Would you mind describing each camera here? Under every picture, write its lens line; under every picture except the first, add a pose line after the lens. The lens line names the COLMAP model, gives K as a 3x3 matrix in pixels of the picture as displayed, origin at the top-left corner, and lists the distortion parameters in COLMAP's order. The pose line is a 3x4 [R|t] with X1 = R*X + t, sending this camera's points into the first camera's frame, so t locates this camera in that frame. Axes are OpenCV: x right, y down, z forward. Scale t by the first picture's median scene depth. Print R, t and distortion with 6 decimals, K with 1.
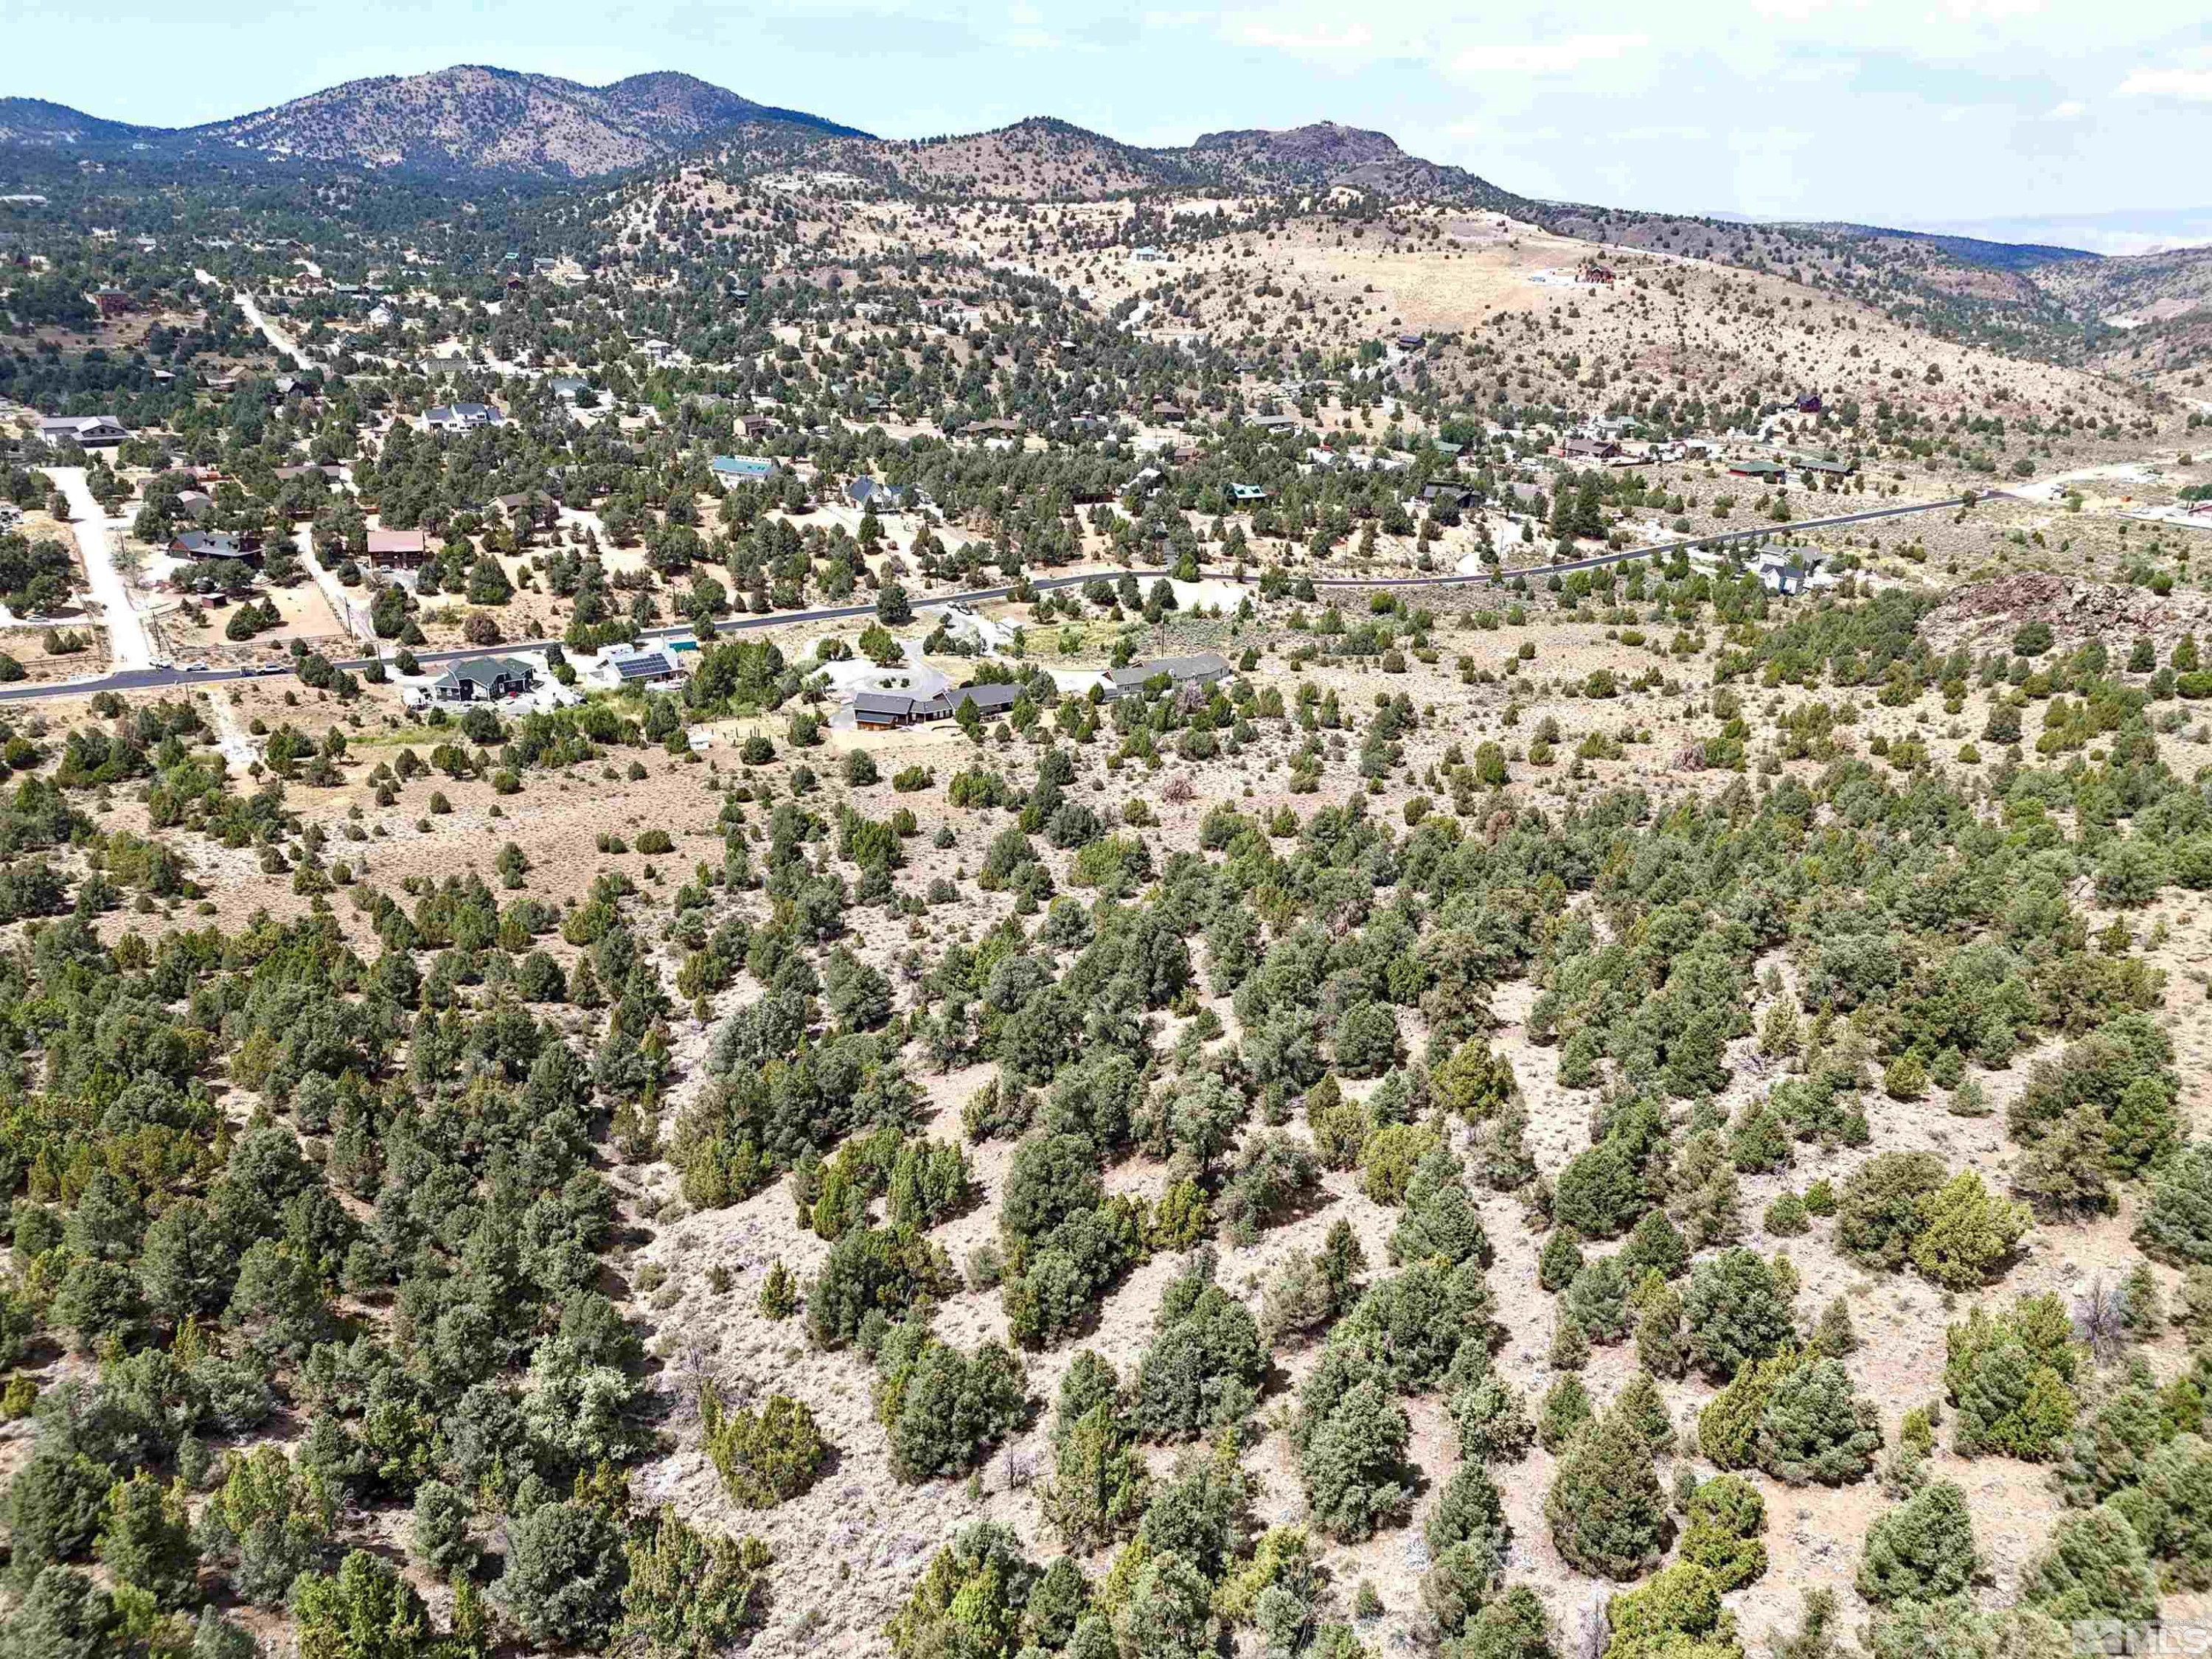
lens RADIAL K [[1617.1, 0, 1103.9], [0, 1617.1, 825.6], [0, 0, 1]] dist [0.074939, -0.079648]
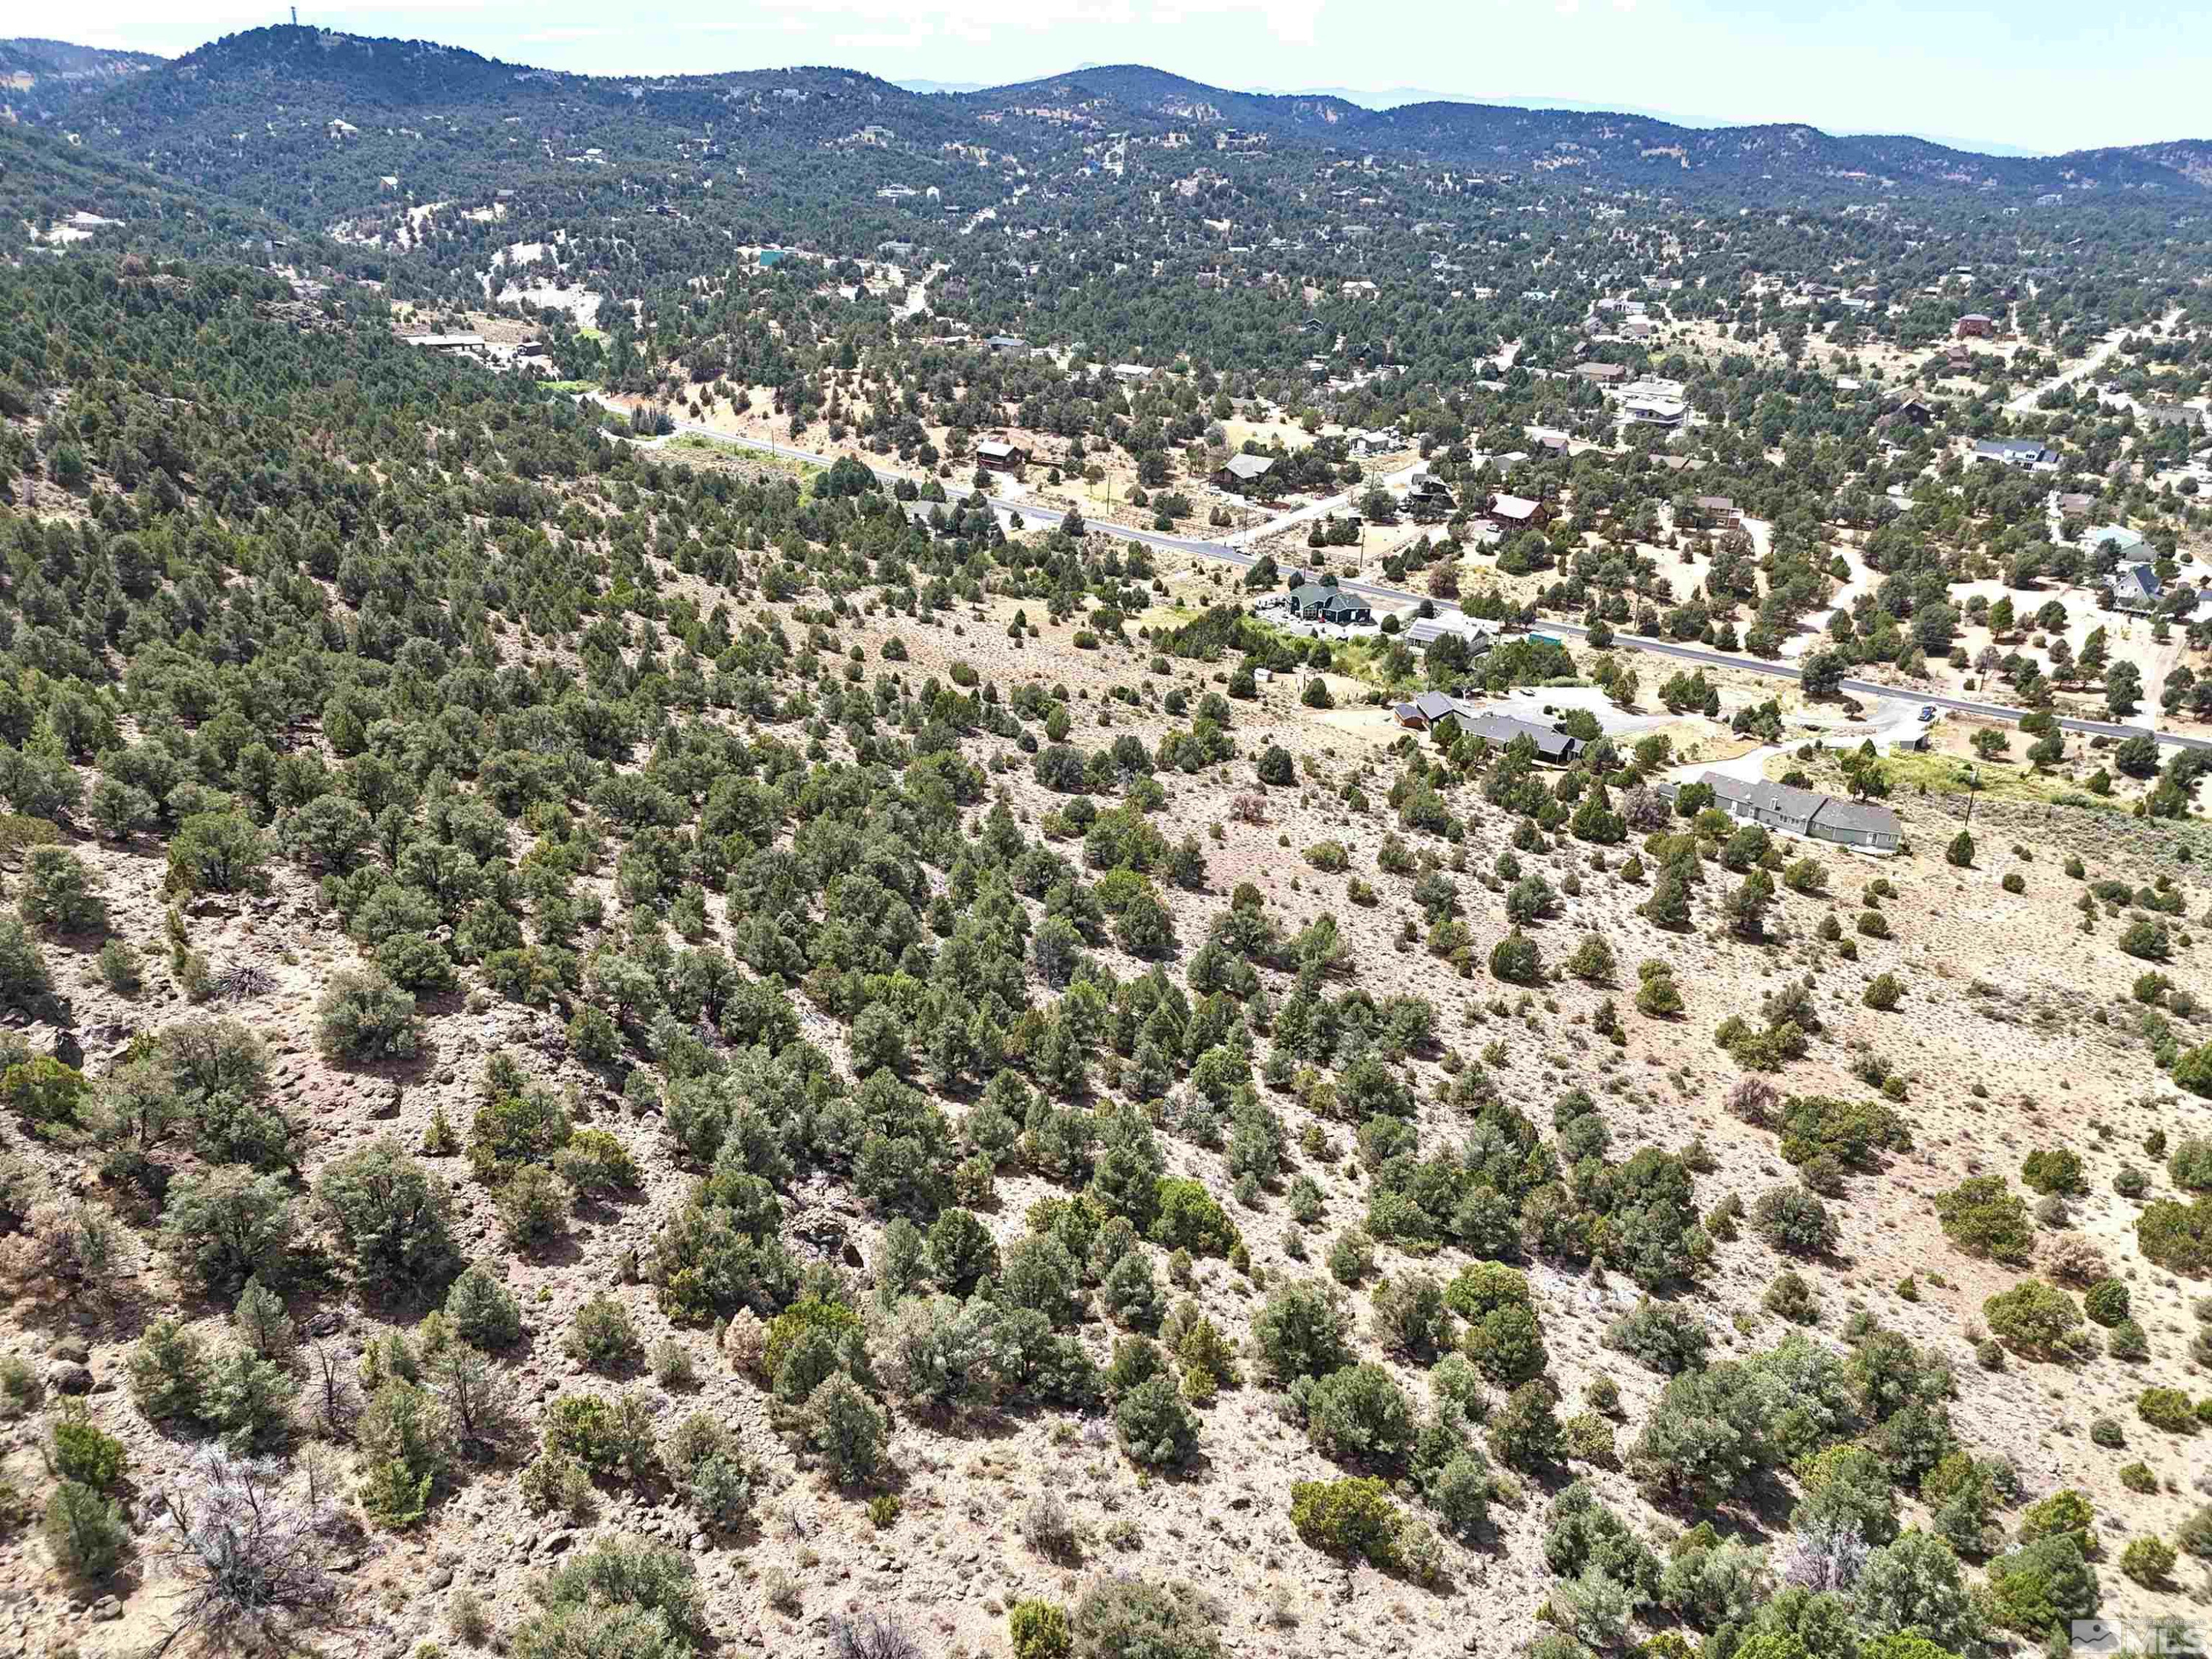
lens RADIAL K [[1617.1, 0, 1103.9], [0, 1617.1, 825.6], [0, 0, 1]] dist [0.074939, -0.079648]
pose [[0.280362, 0.336219, -0.899085, 0.563977], [-0.367215, 0.902968, 0.223163, -0.126126], [0.886877, 0.267591, 0.376623, 0.405708]]
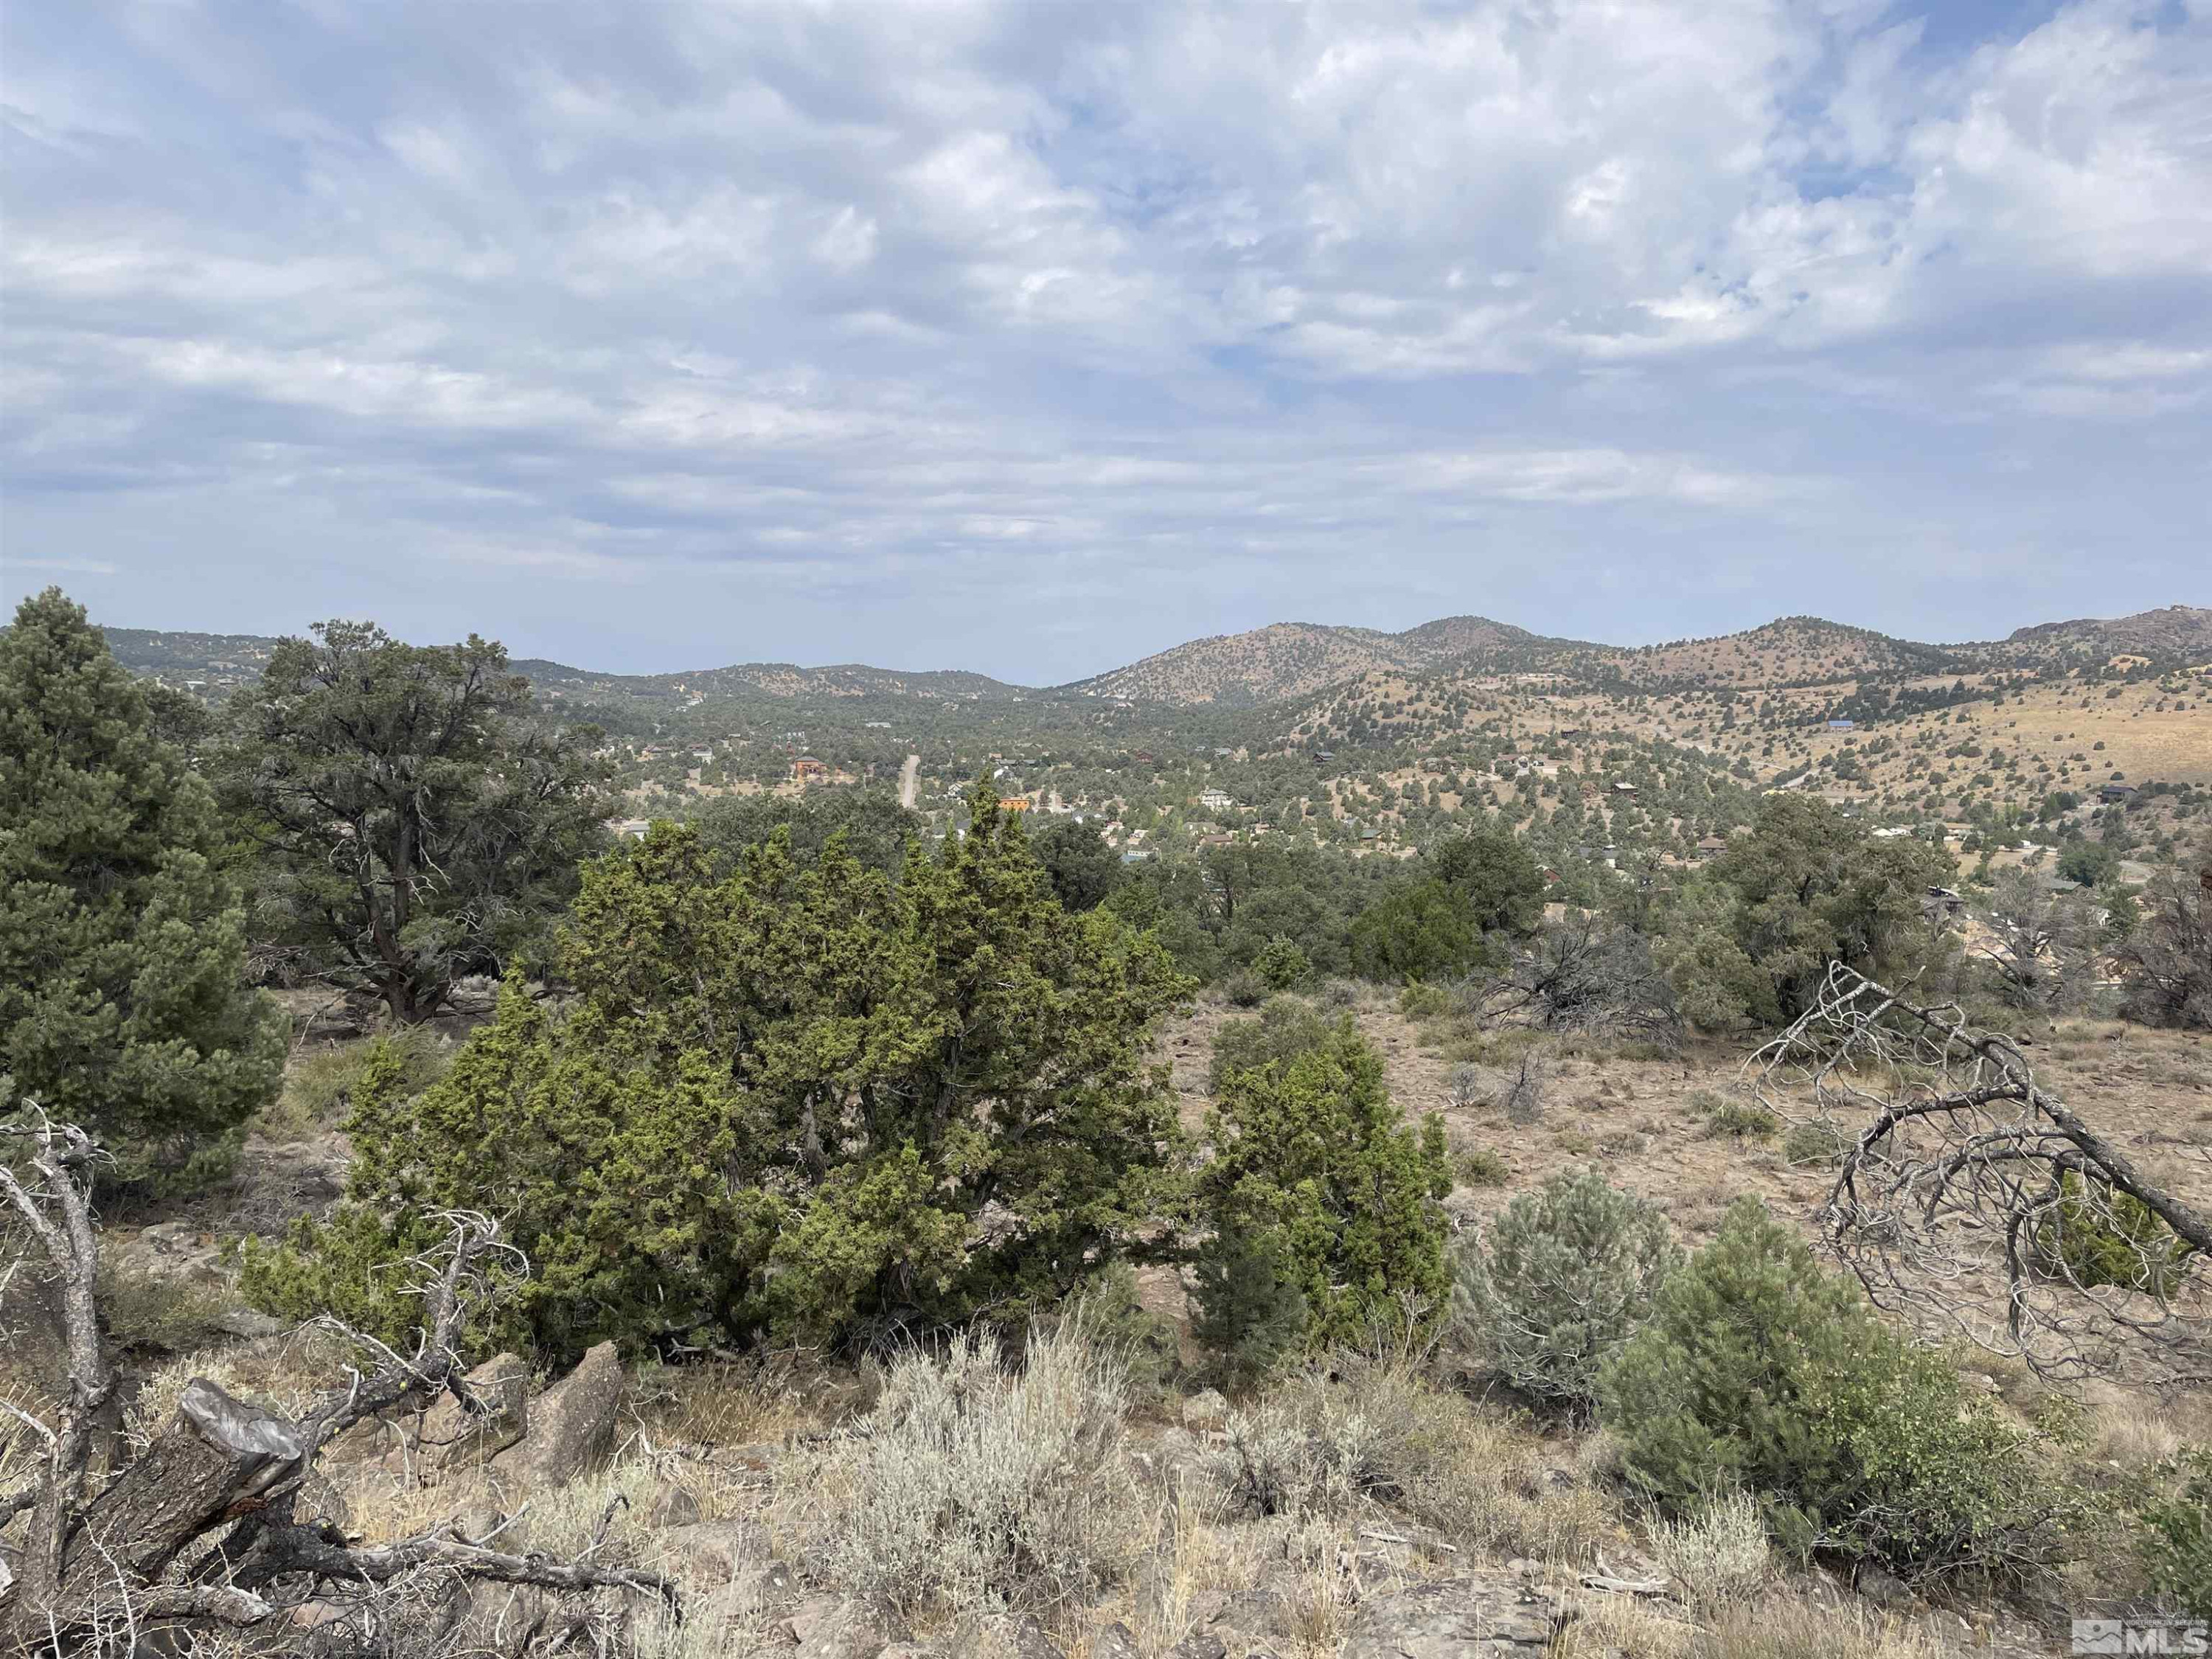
lens RADIAL K [[1664.2, 0, 1094.4], [0, 1664.2, 822.5], [0, 0, 1]] dist [0.076643, -0.099909]
pose [[0.878865, -0.008004, -0.477003, 0.357996], [-0.142571, 0.949760, -0.278621, 0.074246], [0.455268, 0.312877, 0.833570, 0.144782]]
